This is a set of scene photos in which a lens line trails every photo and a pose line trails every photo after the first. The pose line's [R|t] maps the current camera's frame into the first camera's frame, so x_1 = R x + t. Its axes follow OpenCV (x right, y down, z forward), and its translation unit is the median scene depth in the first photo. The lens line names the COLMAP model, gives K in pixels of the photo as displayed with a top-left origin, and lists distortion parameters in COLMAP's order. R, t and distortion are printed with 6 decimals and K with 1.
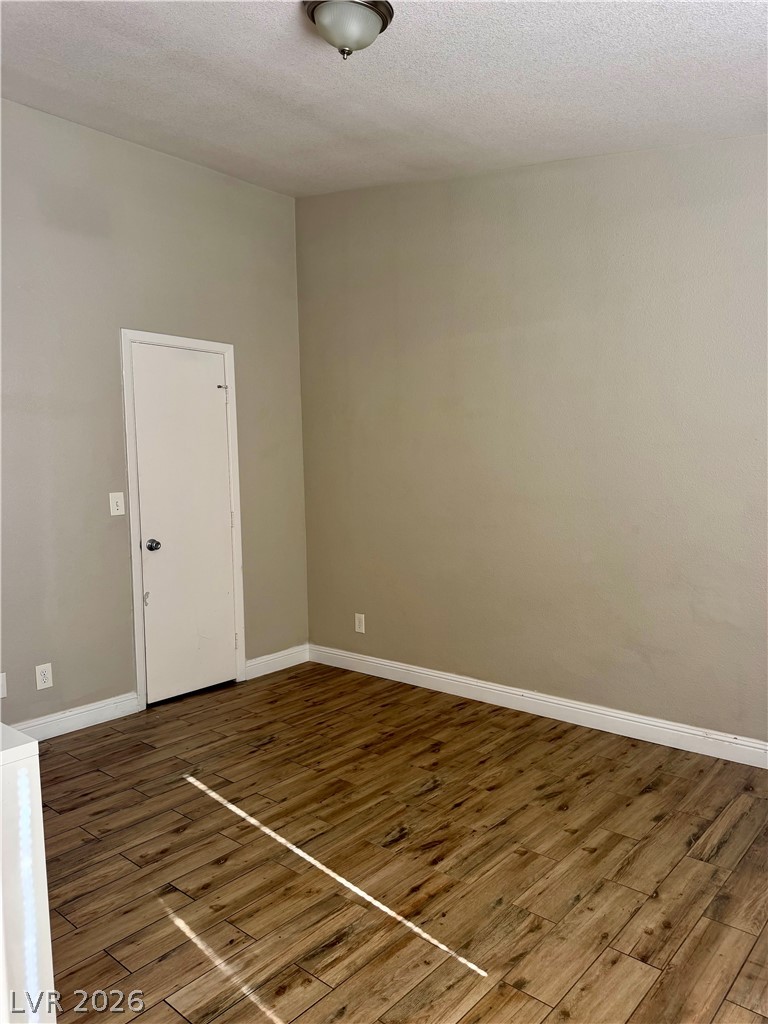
lens RADIAL K [[727.1, 0, 384.0], [0, 727.1, 512.0], [0, 0, 1]] dist [0.040490, -0.031894]
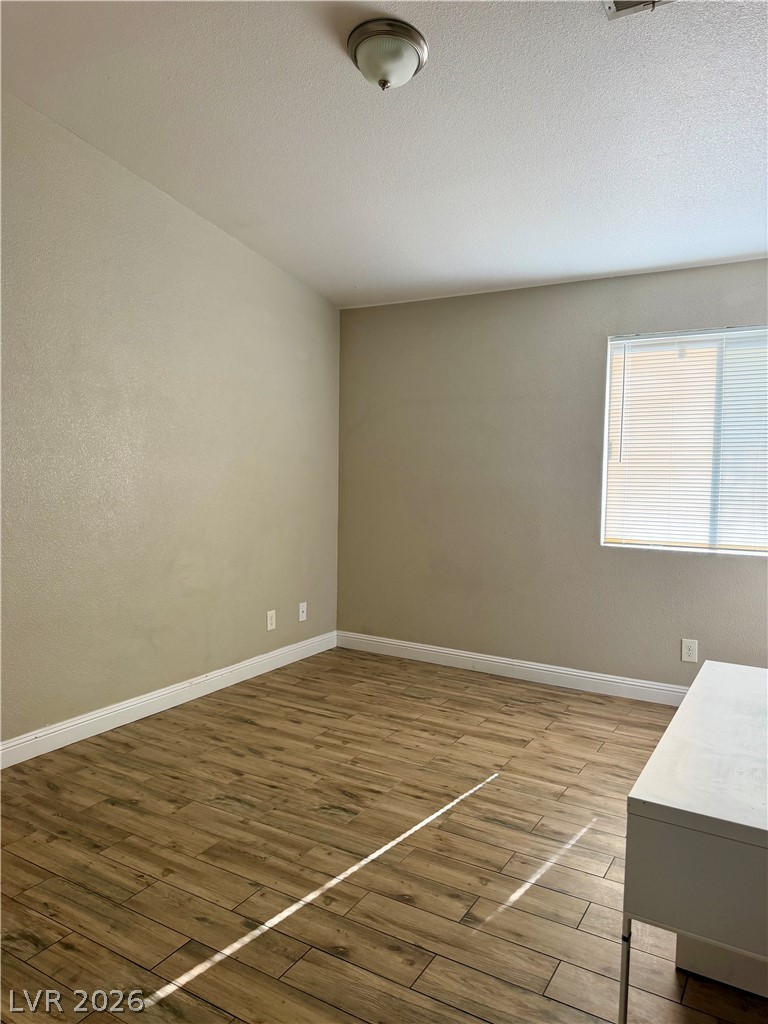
lens RADIAL K [[727.1, 0, 384.0], [0, 727.1, 512.0], [0, 0, 1]] dist [0.040490, -0.031894]
pose [[-0.173777, -0.043428, 0.983827, -0.985544], [0.058485, 0.996809, 0.054332, -0.039145], [-0.983047, 0.066980, -0.170683, 1.050328]]
